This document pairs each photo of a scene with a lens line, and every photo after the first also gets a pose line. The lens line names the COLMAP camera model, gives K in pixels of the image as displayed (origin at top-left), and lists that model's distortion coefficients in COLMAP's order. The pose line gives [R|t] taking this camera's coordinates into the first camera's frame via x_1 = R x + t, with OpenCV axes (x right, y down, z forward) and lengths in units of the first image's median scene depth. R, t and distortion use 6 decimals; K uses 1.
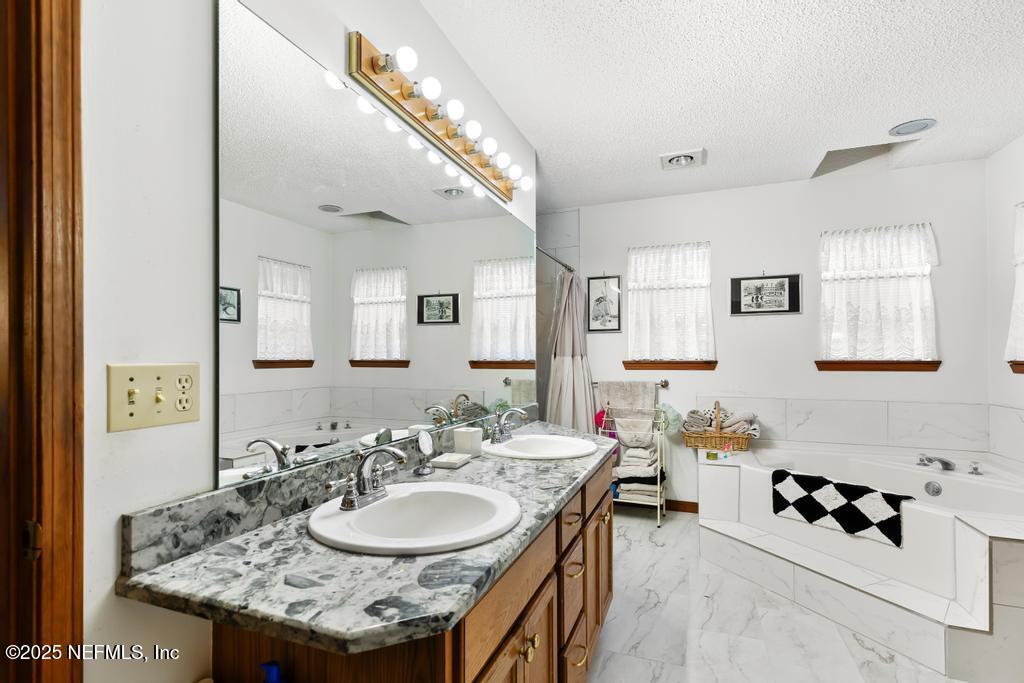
lens RADIAL K [[472.7, 0, 515.3], [0, 472.7, 344.3], [0, 0, 1]] dist [0.003851, 0.000960]
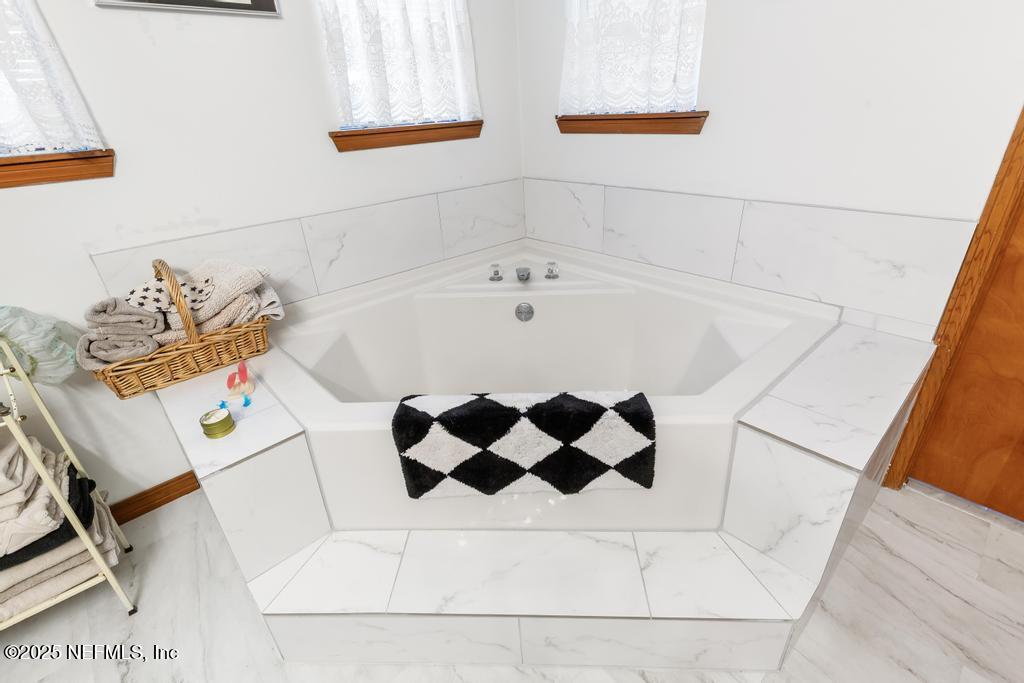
lens RADIAL K [[472.7, 0, 515.3], [0, 472.7, 344.3], [0, 0, 1]] dist [0.003851, 0.000960]
pose [[0.437350, -0.426803, 0.791558, 0.229708], [0.019453, 0.884486, 0.466161, 0.003525], [-0.899081, -0.188477, 0.395132, 0.605232]]
